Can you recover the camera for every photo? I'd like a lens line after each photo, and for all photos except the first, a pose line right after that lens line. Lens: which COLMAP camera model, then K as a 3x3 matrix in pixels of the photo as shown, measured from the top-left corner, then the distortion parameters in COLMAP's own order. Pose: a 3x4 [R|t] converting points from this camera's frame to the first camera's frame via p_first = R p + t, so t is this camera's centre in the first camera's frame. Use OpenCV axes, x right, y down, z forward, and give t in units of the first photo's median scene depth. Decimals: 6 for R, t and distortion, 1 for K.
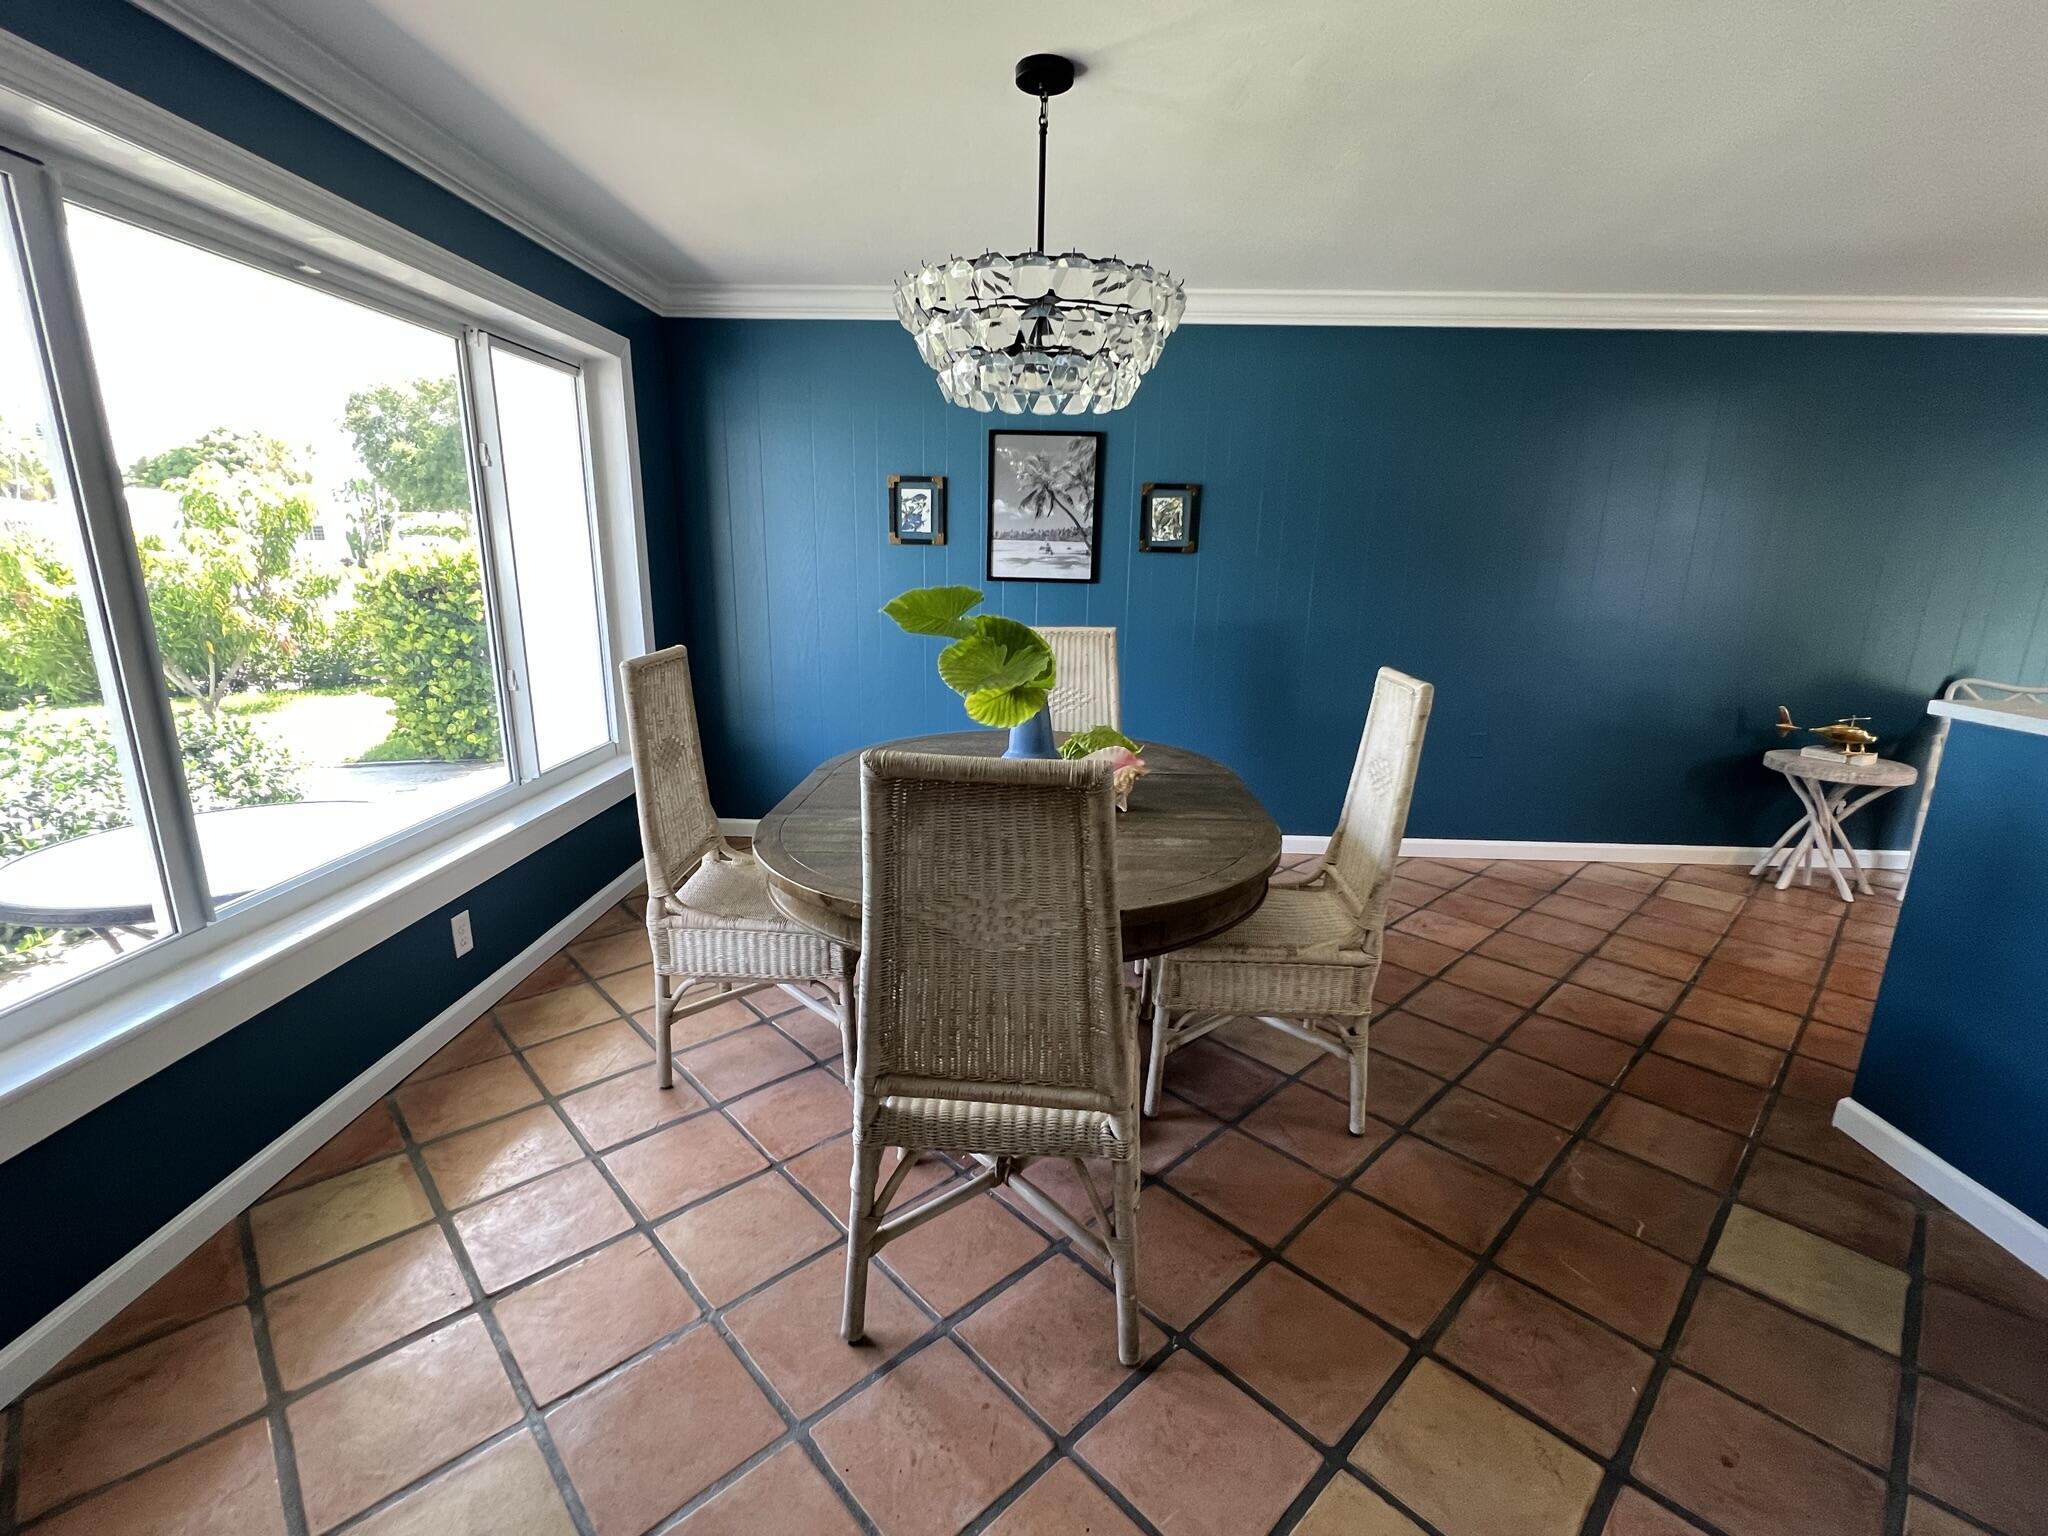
lens RADIAL K [[911.2, 0, 1014.0], [0, 911.2, 775.1], [0, 0, 1]] dist [-0.002015, 0.001244]
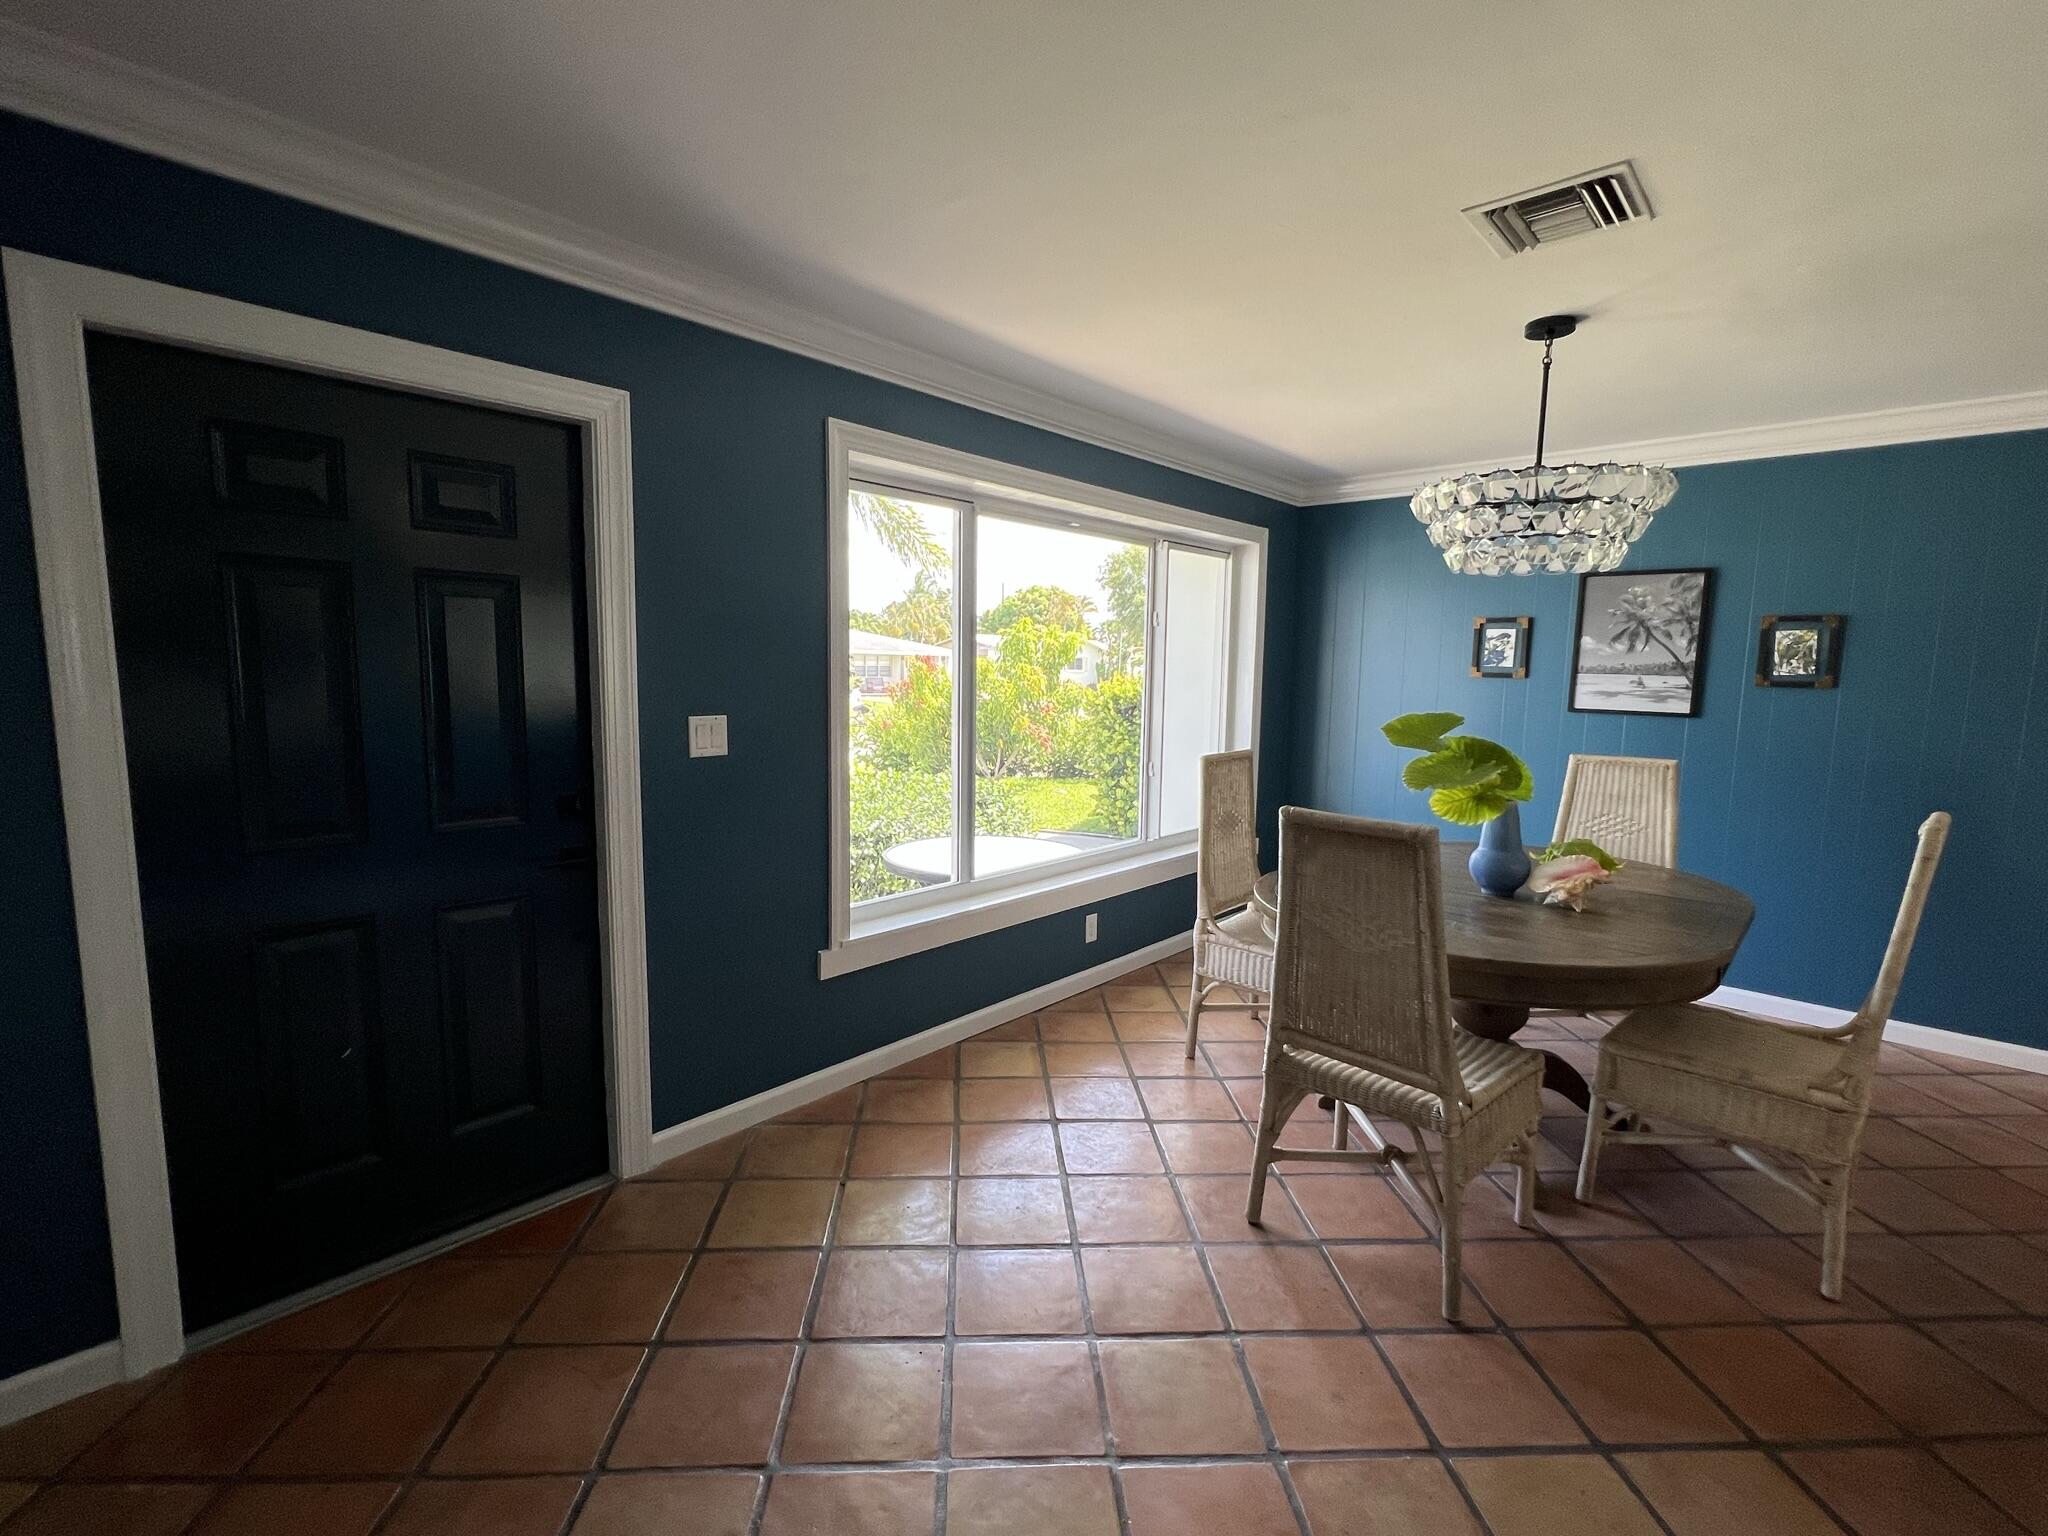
lens RADIAL K [[911.2, 0, 1025.0], [0, 911.2, 775.0], [0, 0, 1]] dist [-0.002015, 0.001244]
pose [[0.767041, 0.073448, -0.637380, 0.248187], [-0.159570, 0.984050, -0.078635, 0.058496], [0.621438, 0.162023, 0.766527, -0.263009]]
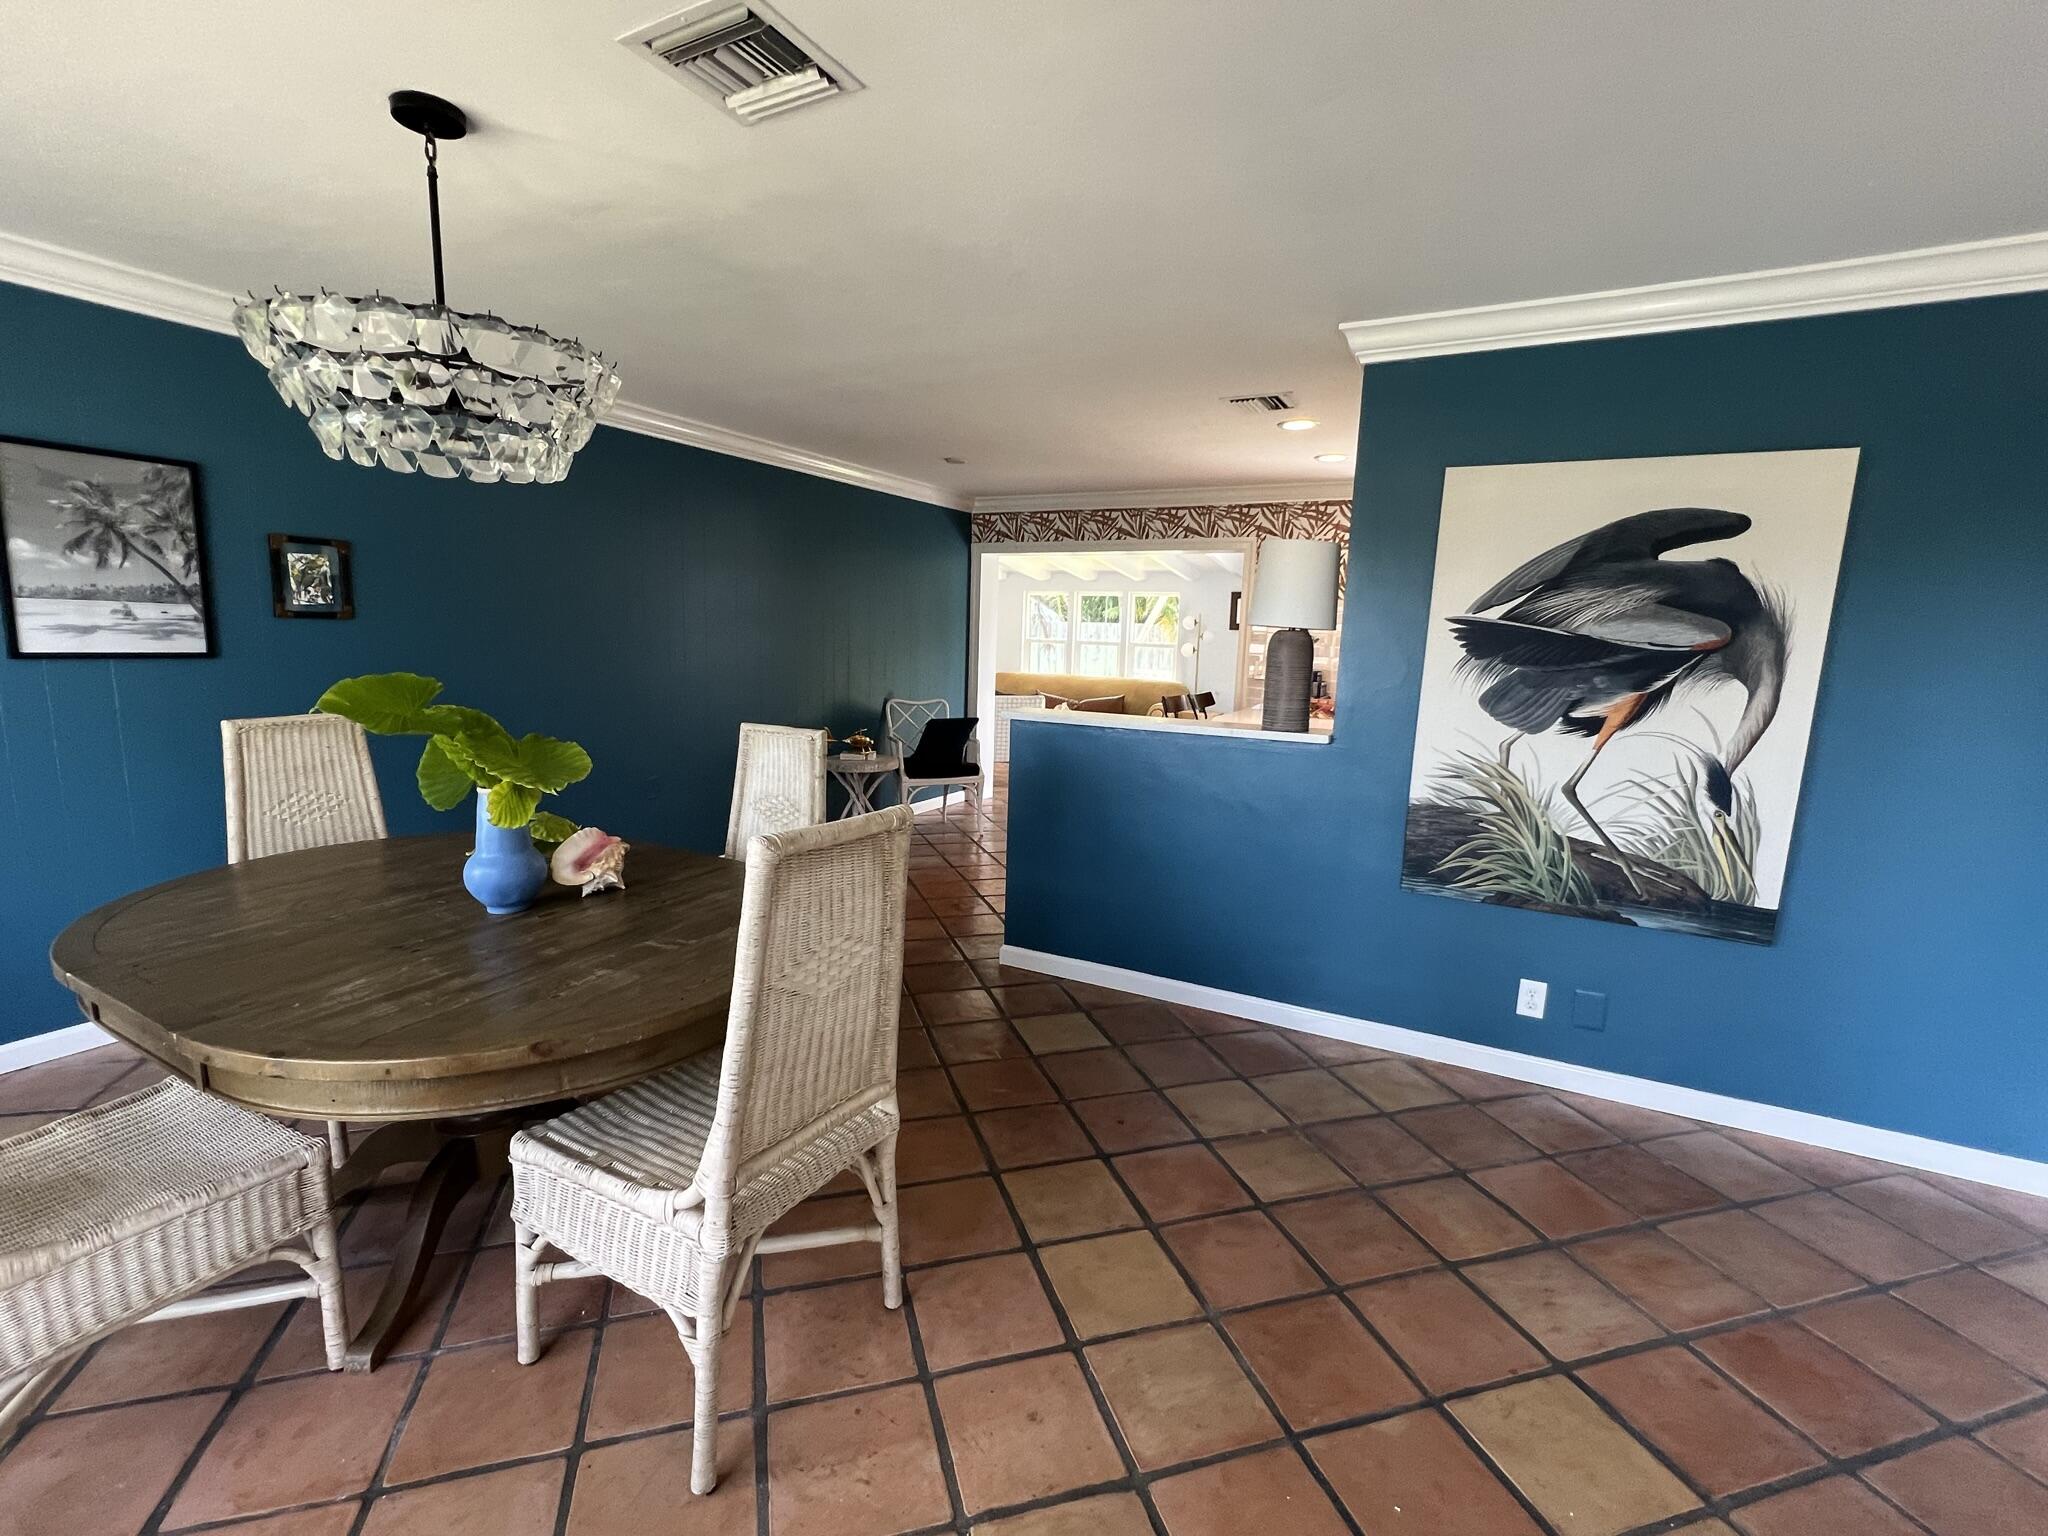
lens RADIAL K [[911.2, 0, 1014.0], [0, 911.2, 776.2], [0, 0, 1]] dist [-0.002015, 0.001244]
pose [[0.450308, -0.147155, 0.880664, -0.446706], [0.194768, 0.978762, 0.063957, -0.050226], [-0.871372, 0.142725, 0.469405, 0.118006]]
